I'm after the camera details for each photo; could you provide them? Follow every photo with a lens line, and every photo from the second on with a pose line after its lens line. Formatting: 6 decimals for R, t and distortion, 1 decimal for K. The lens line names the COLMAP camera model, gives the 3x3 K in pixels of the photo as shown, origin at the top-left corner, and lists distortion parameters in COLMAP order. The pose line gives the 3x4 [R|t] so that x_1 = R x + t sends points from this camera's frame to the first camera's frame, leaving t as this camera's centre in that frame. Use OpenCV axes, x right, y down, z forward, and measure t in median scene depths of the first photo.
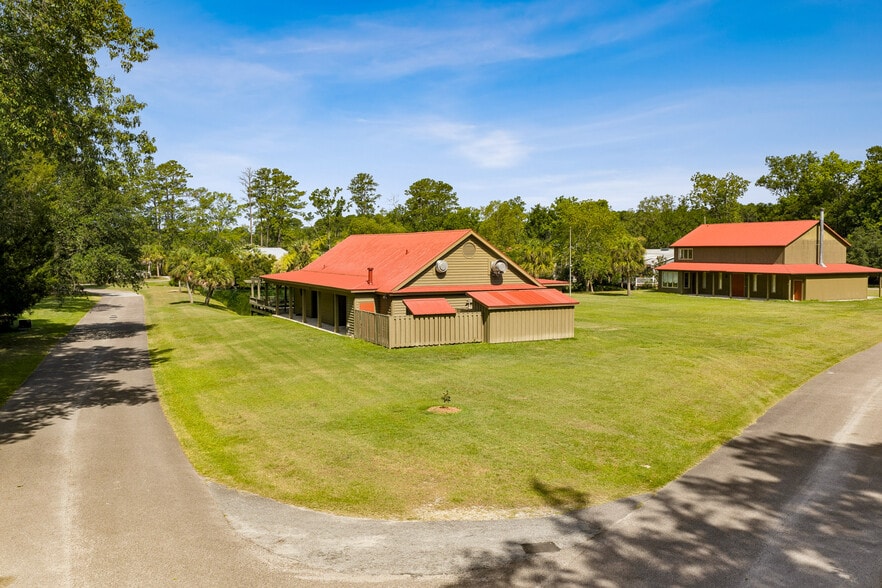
lens RADIAL K [[720.2, 0, 442.0], [0, 720.2, 281.1], [0, 0, 1]] dist [0.013521, -0.000570]
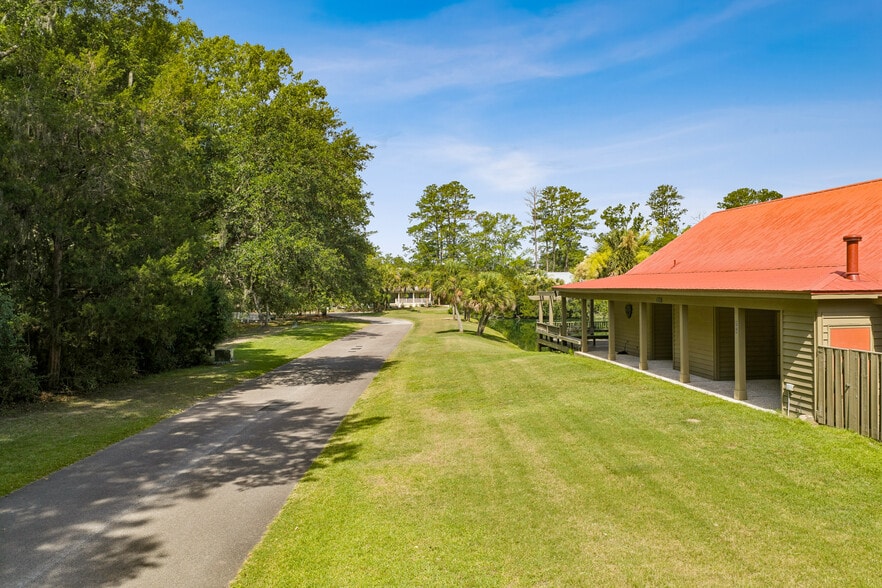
lens RADIAL K [[720.2, 0, 442.0], [0, 720.2, 281.1], [0, 0, 1]] dist [0.013521, -0.000570]
pose [[0.925841, -0.010904, -0.377757, -0.033862], [-0.007378, 0.998872, -0.046917, 0.005352], [0.377842, 0.046225, 0.924715, 0.123877]]
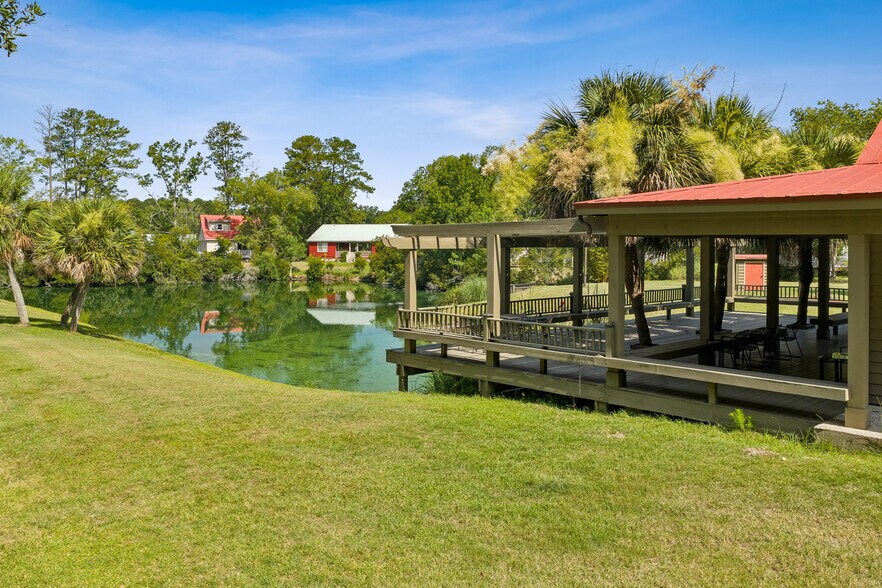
lens RADIAL K [[743.5, 0, 439.7], [0, 743.5, 246.2], [0, 0, 1]] dist [0.004125, -0.003712]
pose [[0.964109, 0.000093, 0.265508, -0.104872], [0.010566, 0.999194, -0.038717, 0.003678], [-0.265297, 0.040132, 0.963331, 0.250631]]
